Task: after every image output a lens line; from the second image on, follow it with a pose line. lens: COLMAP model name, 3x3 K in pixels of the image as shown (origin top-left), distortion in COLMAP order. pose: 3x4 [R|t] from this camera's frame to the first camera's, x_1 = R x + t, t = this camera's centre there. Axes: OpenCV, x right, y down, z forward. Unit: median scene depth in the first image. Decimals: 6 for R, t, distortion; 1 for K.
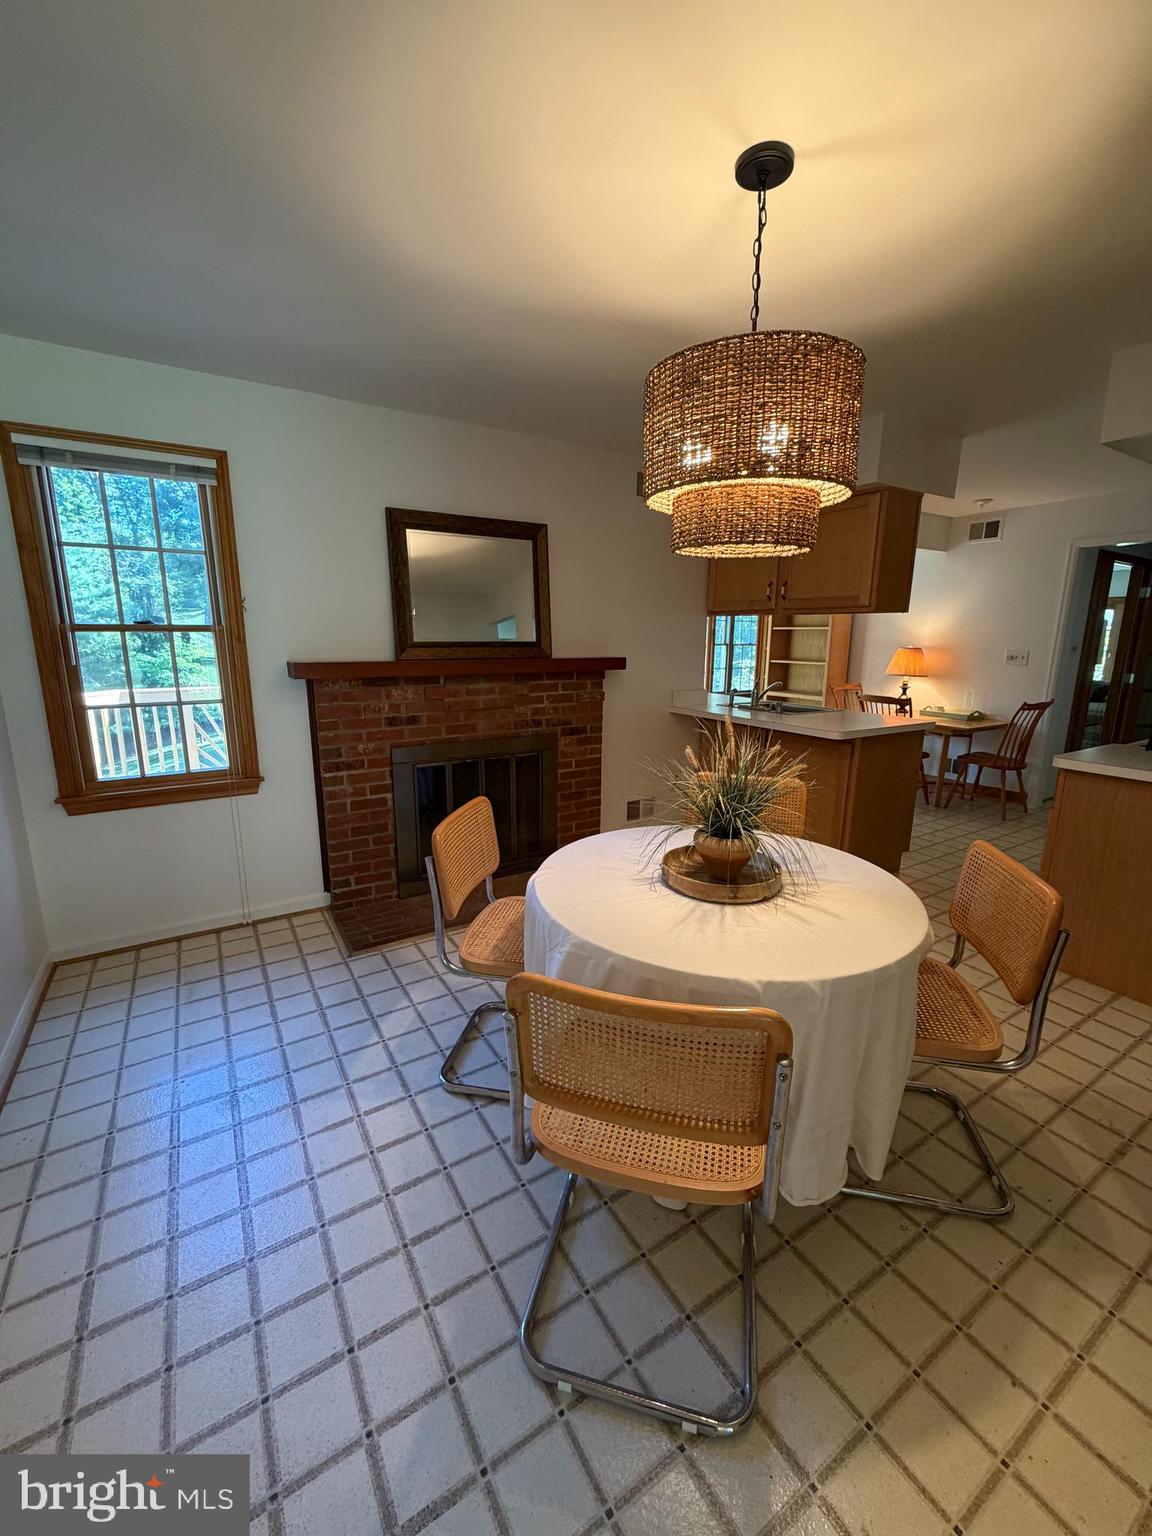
lens RADIAL K [[611.2, 0, 576.0], [0, 611.2, 768.0], [0, 0, 1]] dist [0.005854, 0.000160]
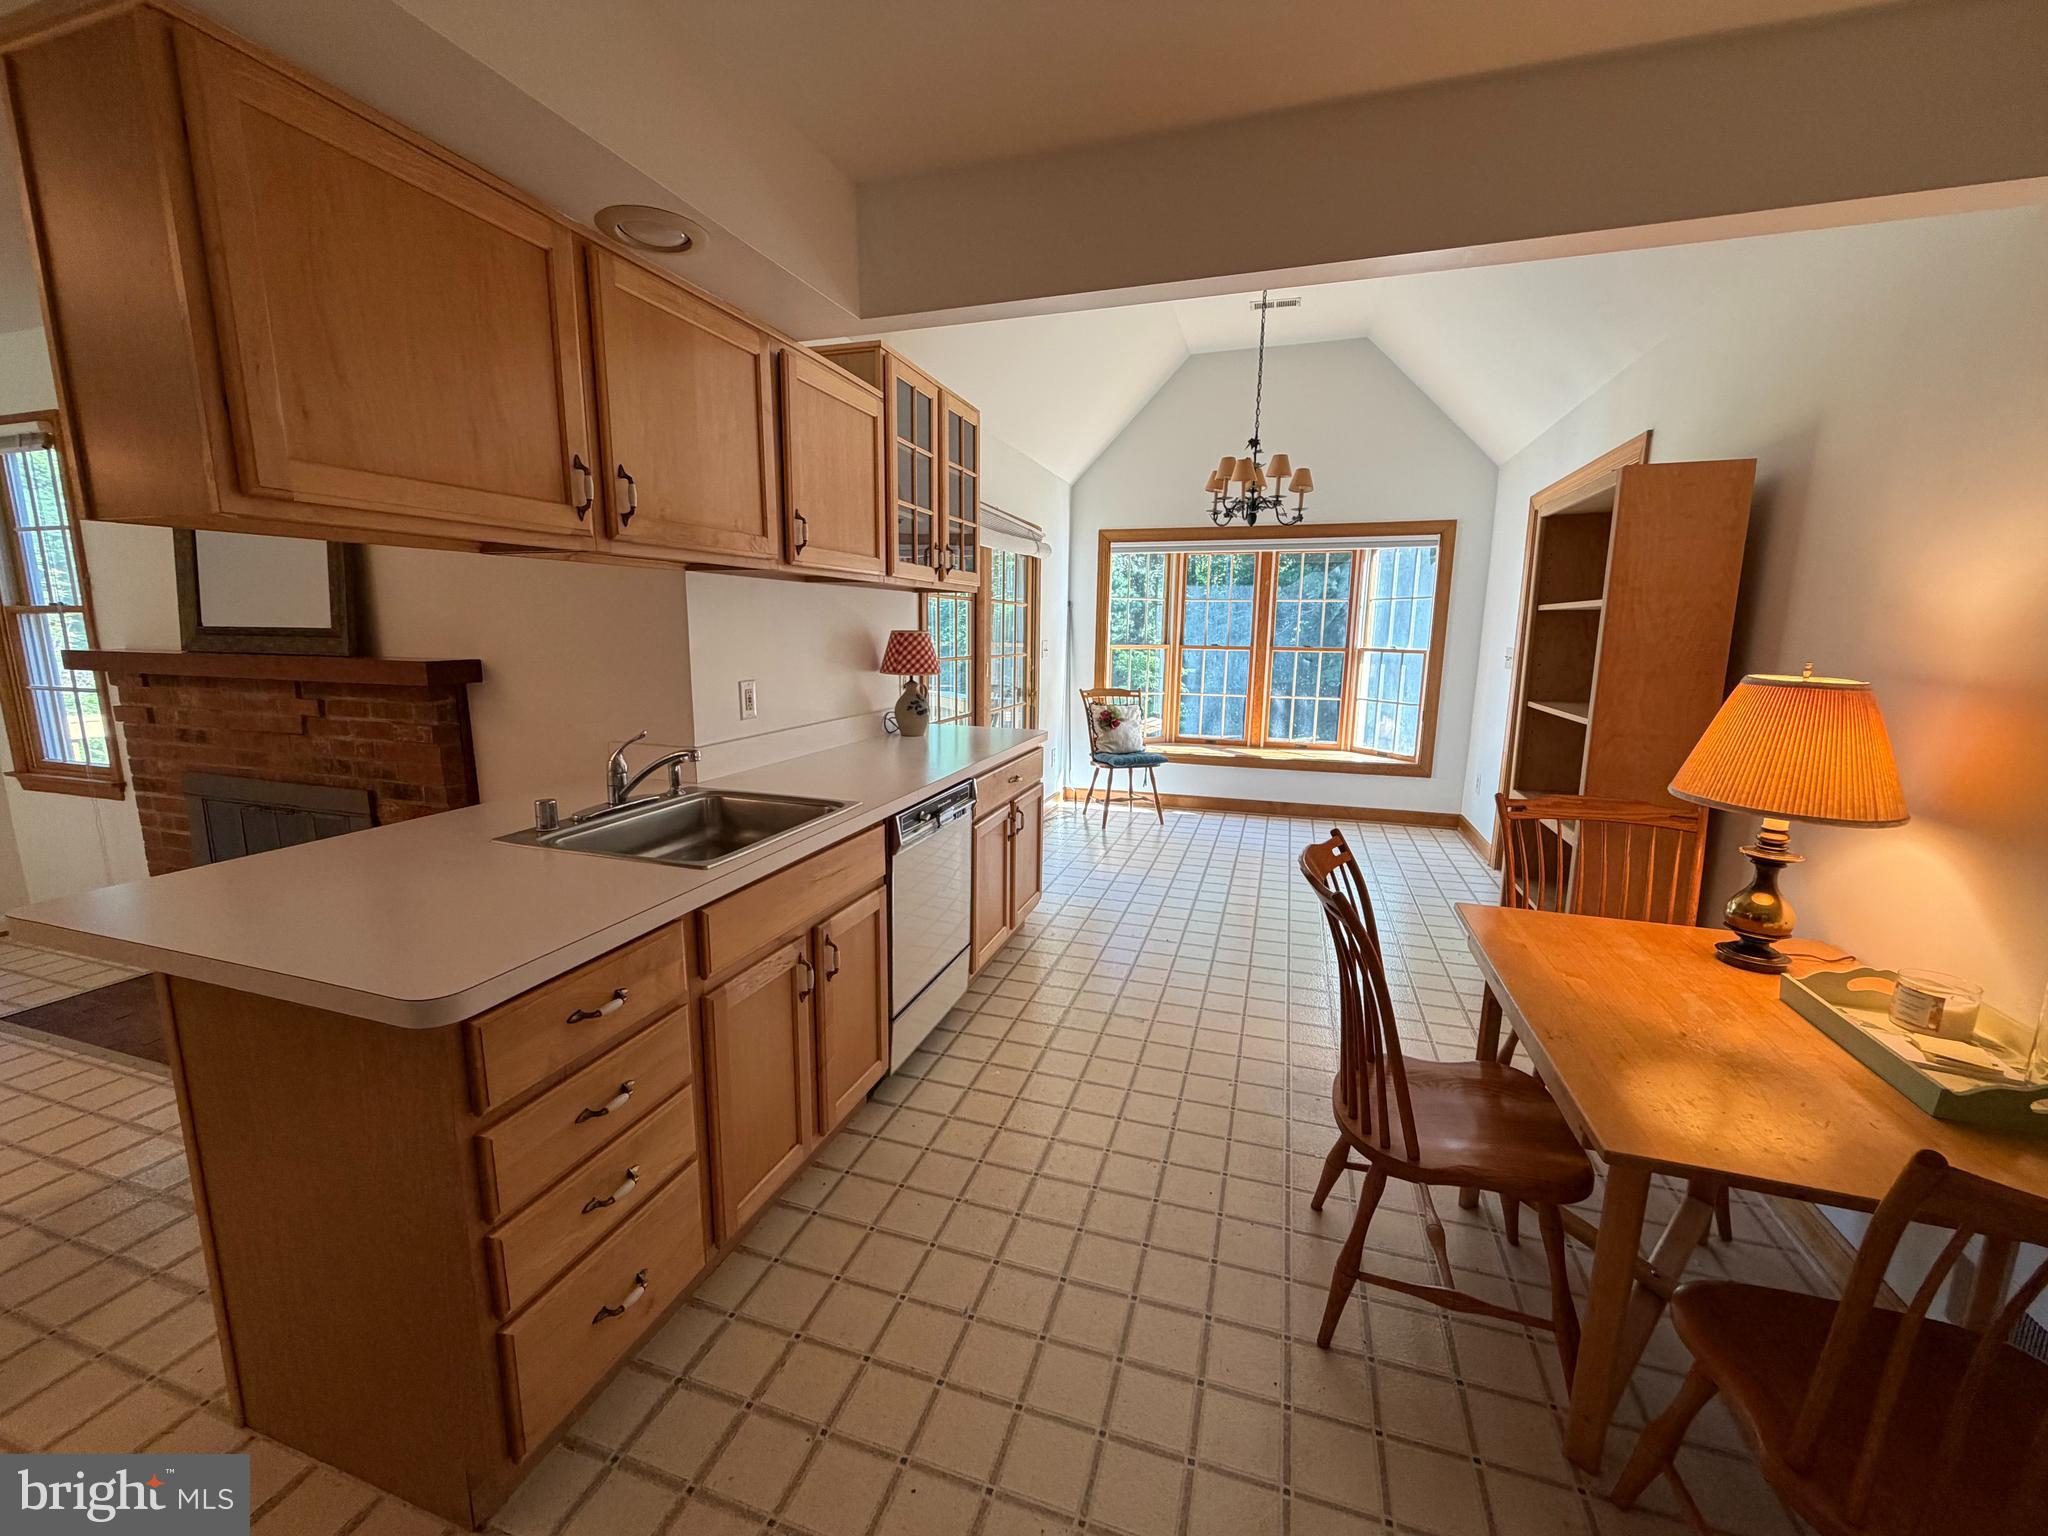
lens RADIAL K [[815.0, 0, 1024.0], [0, 815.0, 768.0], [0, 0, 1]] dist [0.005854, 0.000160]
pose [[0.642295, 0.124502, -0.756278, 1.037742], [-0.175411, 0.984408, 0.013083, -0.217552], [0.746116, 0.124256, 0.654119, 1.078888]]
